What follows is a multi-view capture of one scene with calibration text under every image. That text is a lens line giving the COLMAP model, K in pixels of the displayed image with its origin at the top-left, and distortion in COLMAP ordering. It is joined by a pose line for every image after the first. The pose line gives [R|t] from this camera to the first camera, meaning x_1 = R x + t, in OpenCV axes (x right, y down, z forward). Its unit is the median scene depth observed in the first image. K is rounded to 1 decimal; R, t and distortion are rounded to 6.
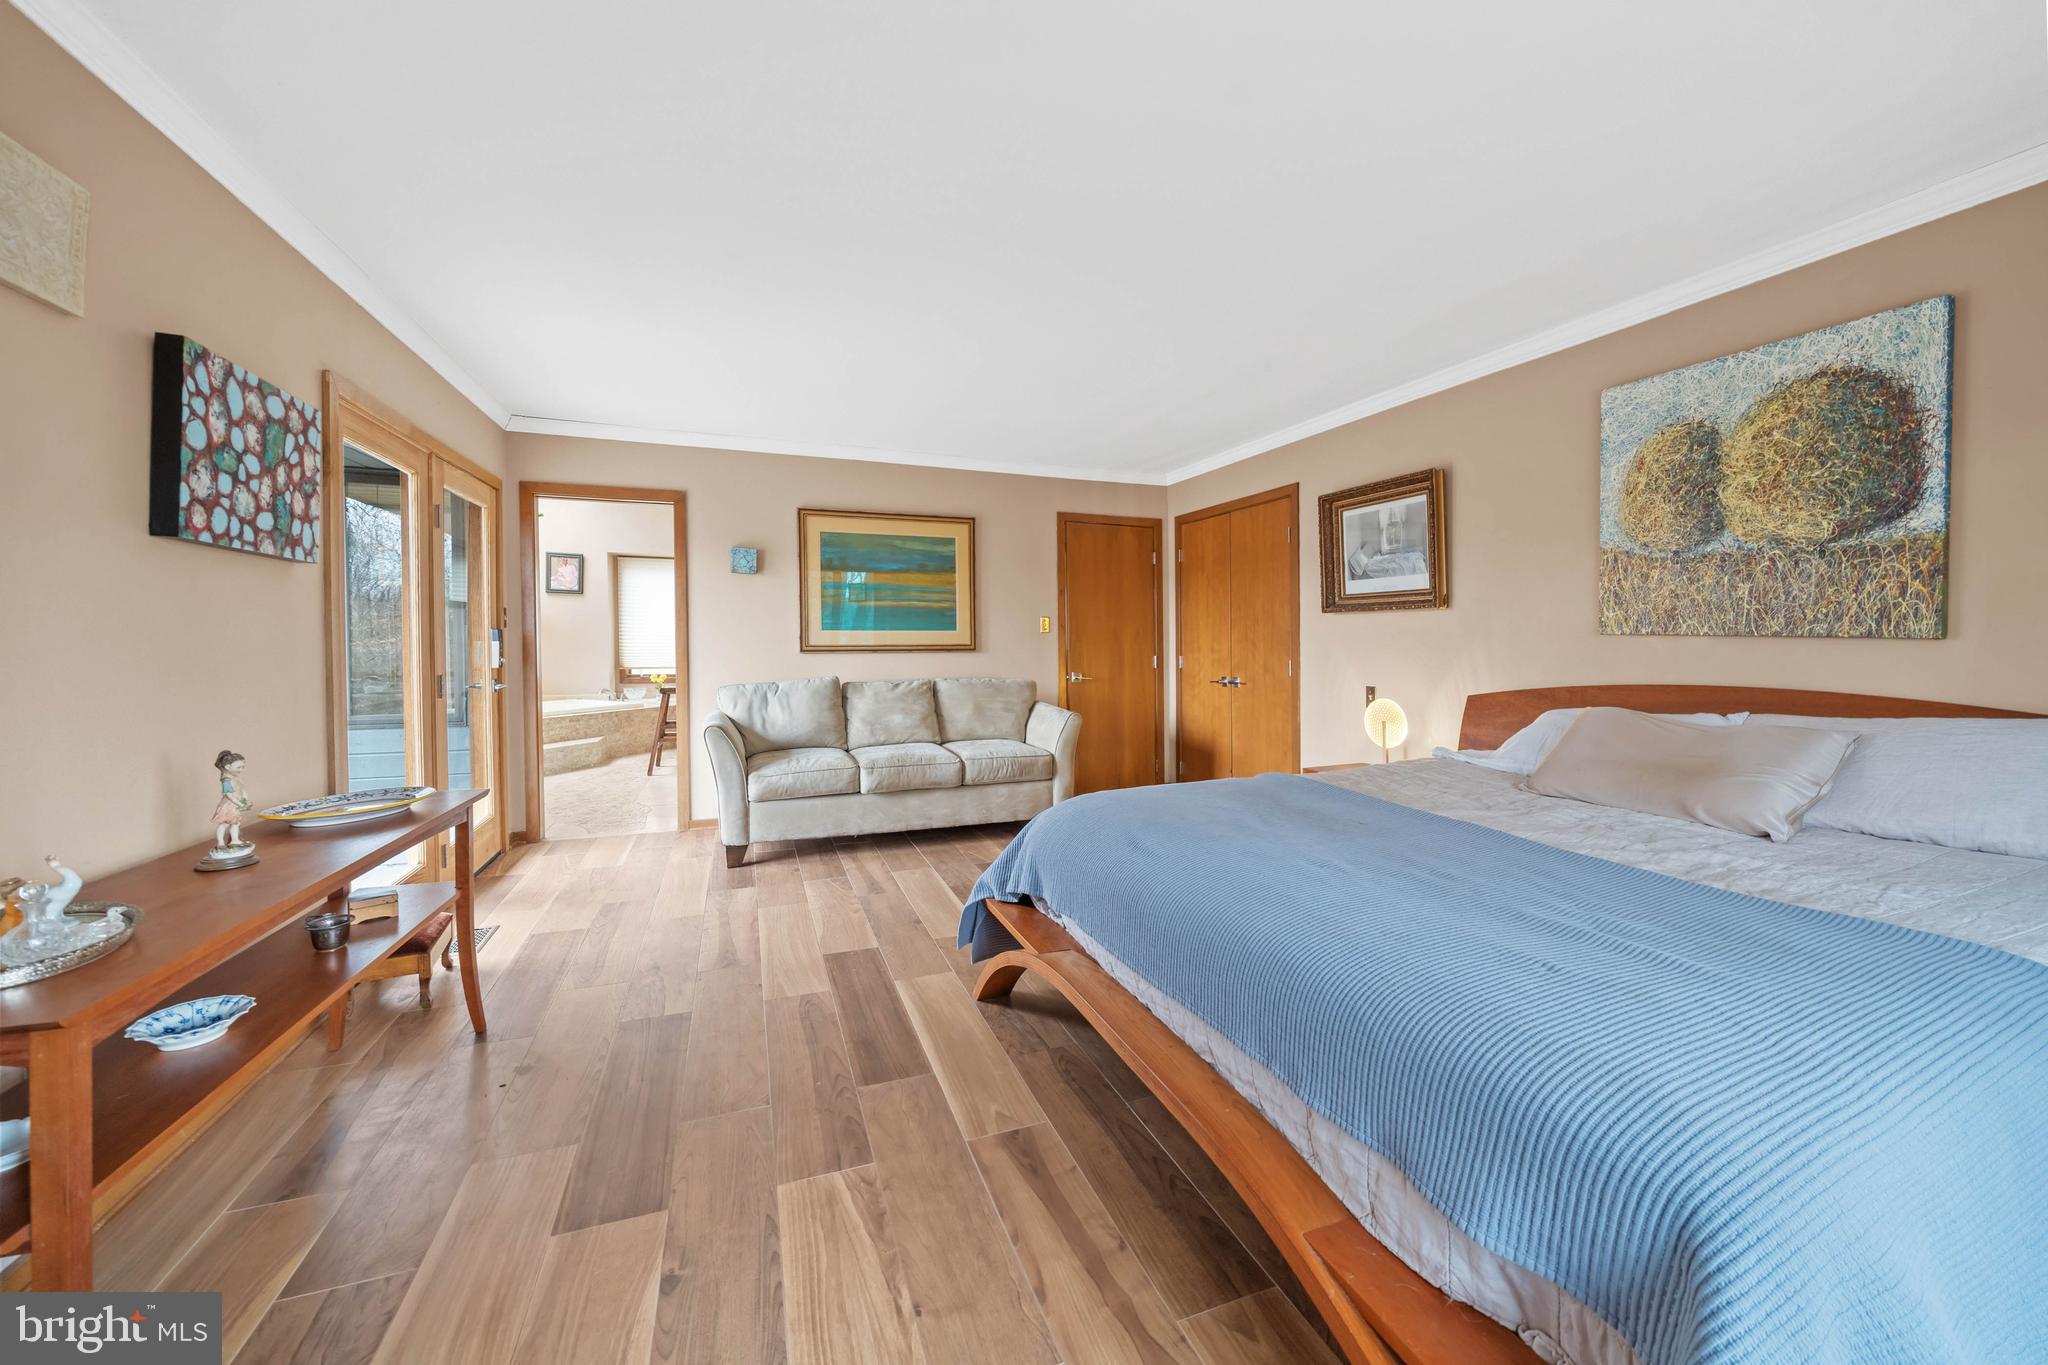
lens RADIAL K [[744.3, 0, 982.6], [0, 744.3, 666.5], [0, 0, 1]] dist [-0.001945, -0.000076]
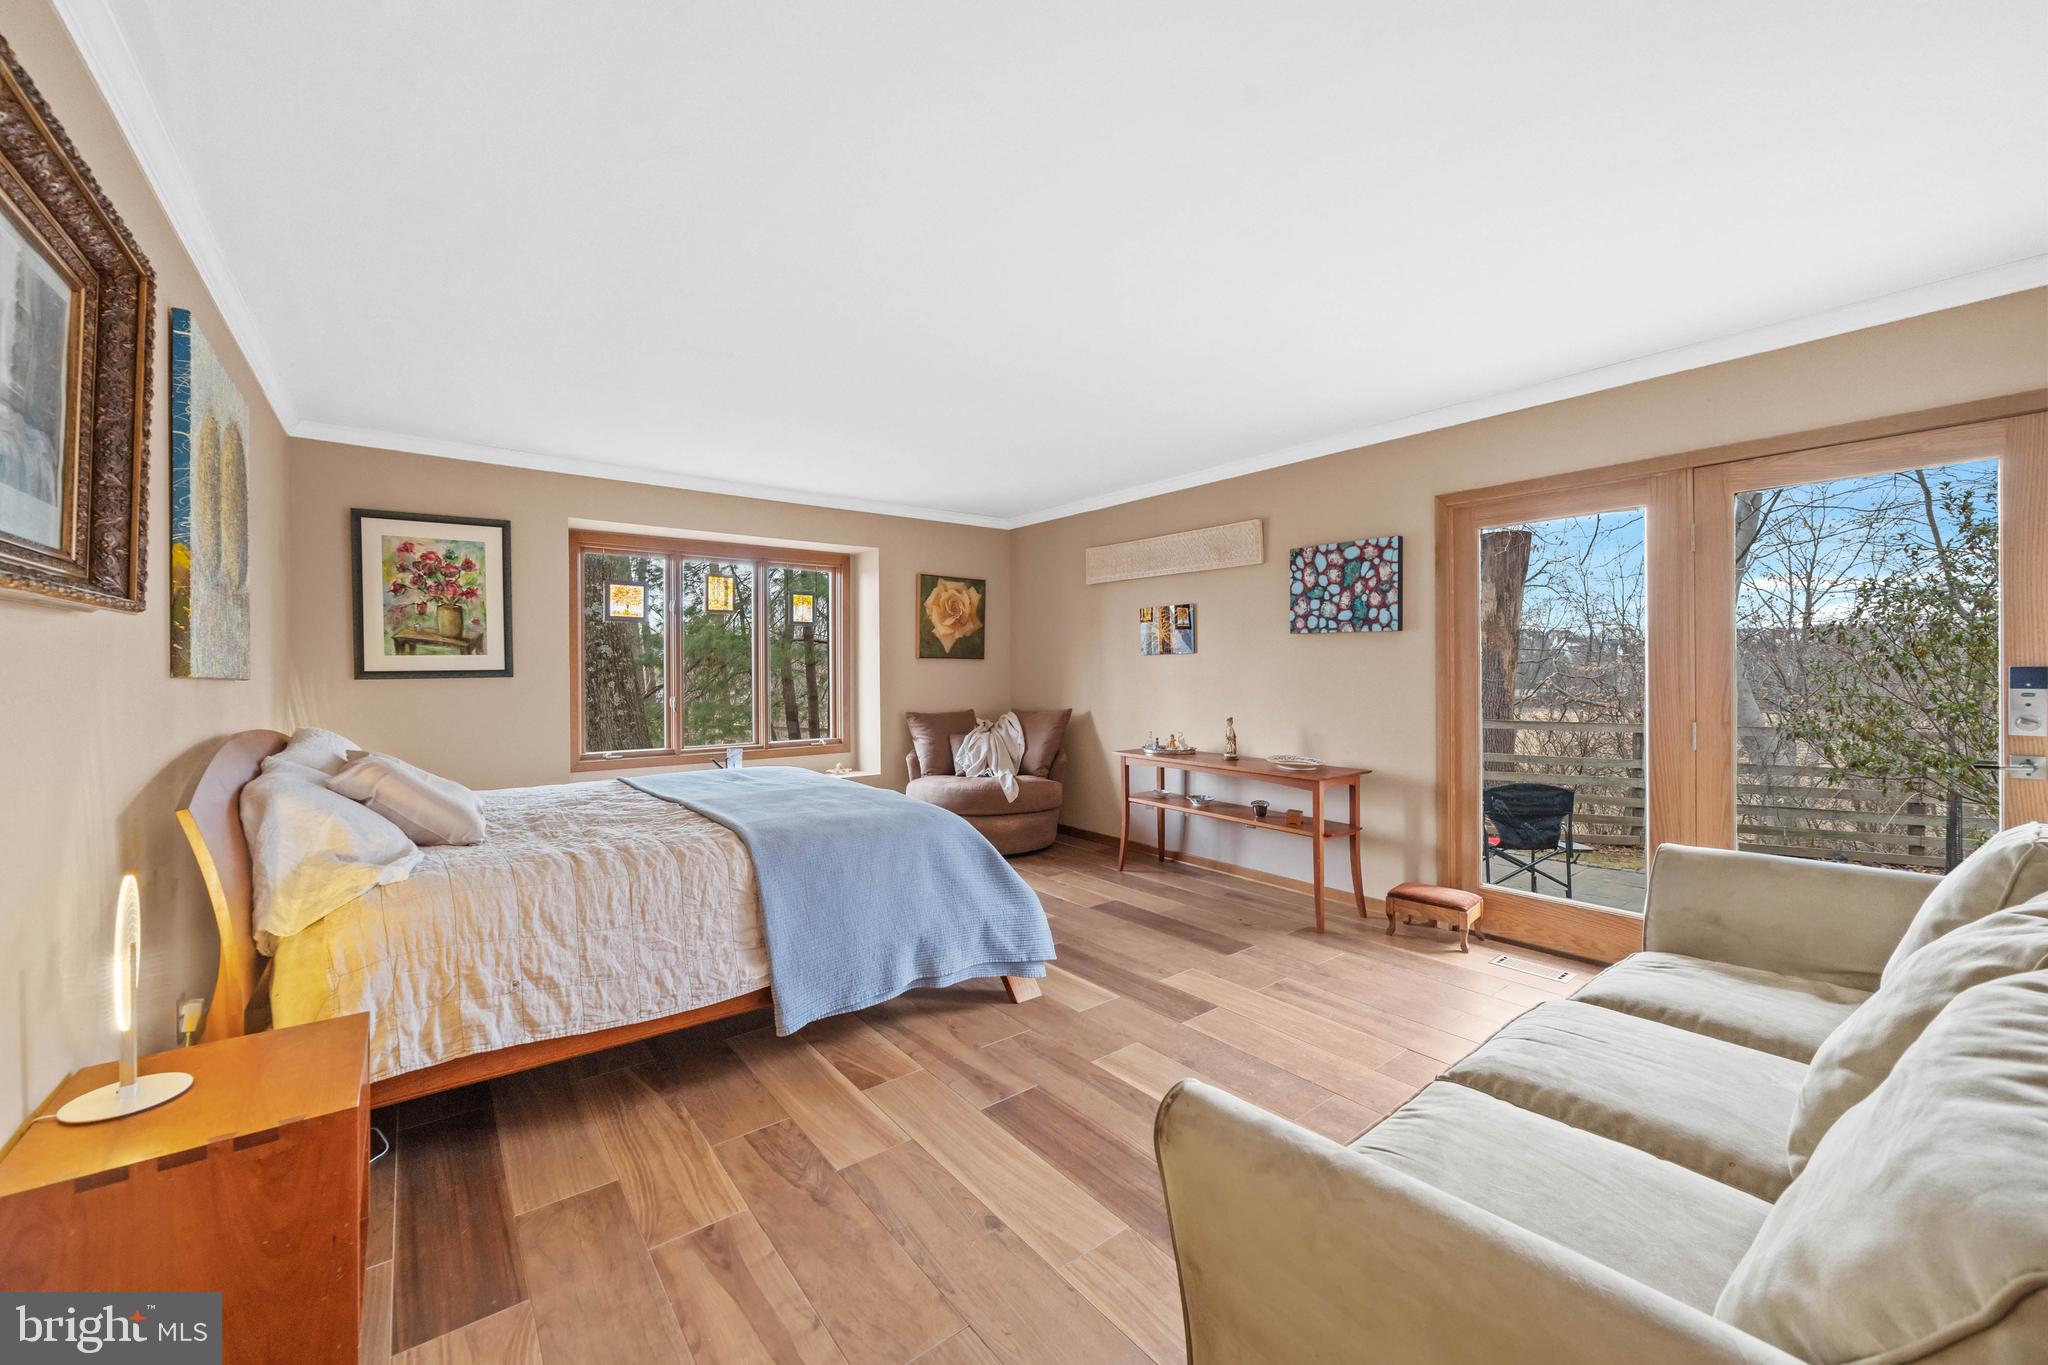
lens RADIAL K [[744.3, 0, 982.6], [0, 744.3, 666.5], [0, 0, 1]] dist [-0.001945, -0.000076]
pose [[-0.952075, -0.001167, -0.305863, 0.427813], [-0.012442, 0.999313, 0.034914, -0.095704], [0.305612, 0.037046, -0.951435, 2.077396]]
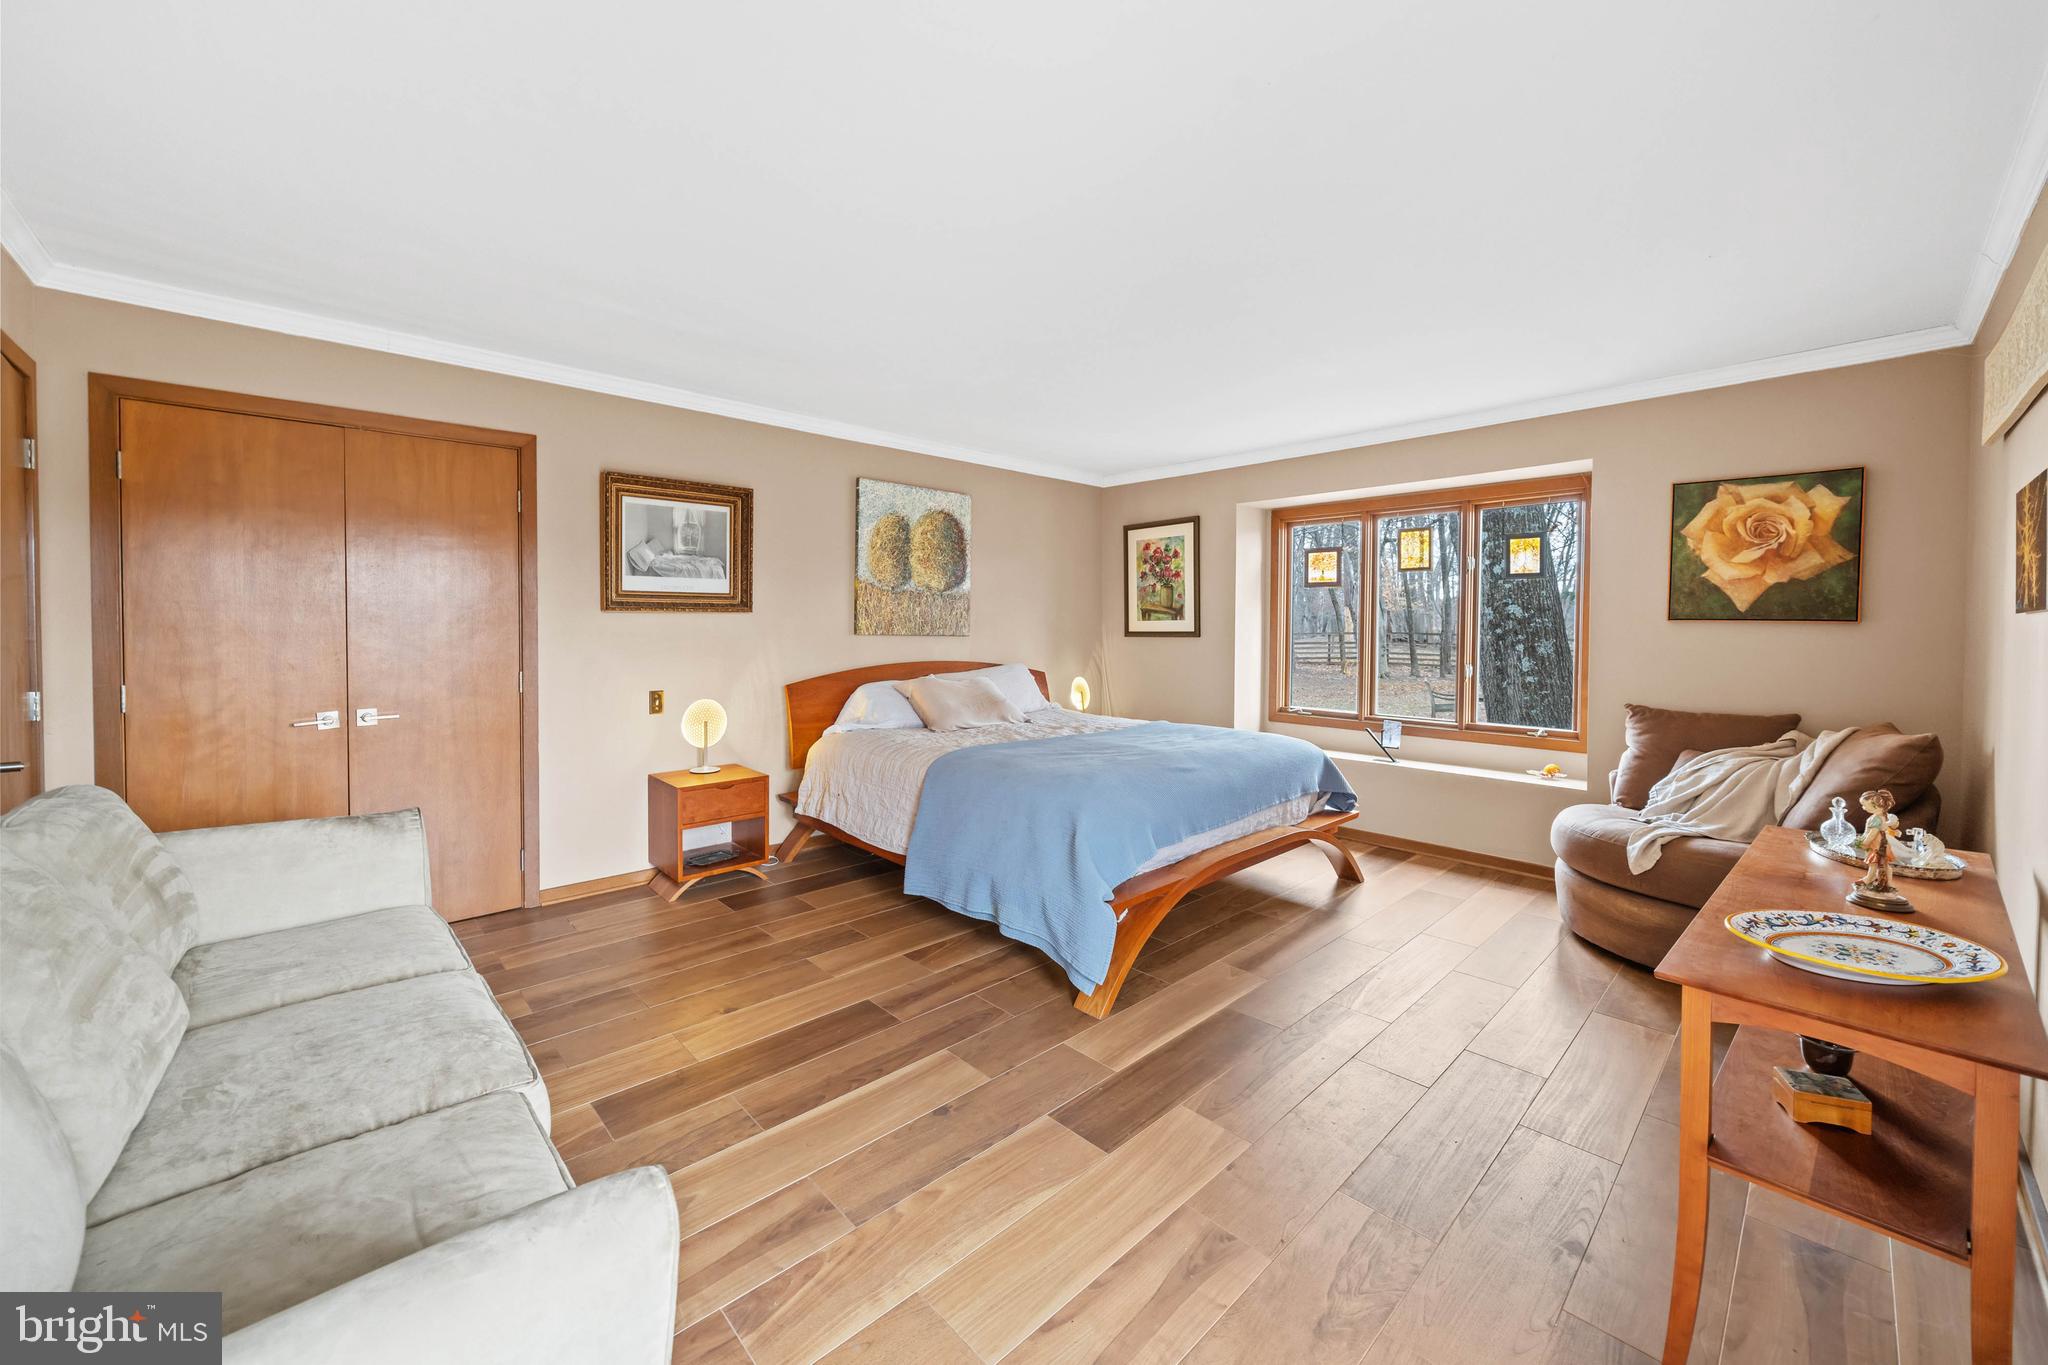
lens RADIAL K [[772.7, 0, 1073.1], [0, 772.7, 638.4], [0, 0, 1]] dist [-0.000952, 0.000000]
pose [[-0.461891, -0.021987, 0.886664, -0.899821], [0.029472, 0.998760, 0.040120, -0.097553], [-0.886447, 0.044663, -0.460670, 1.510399]]
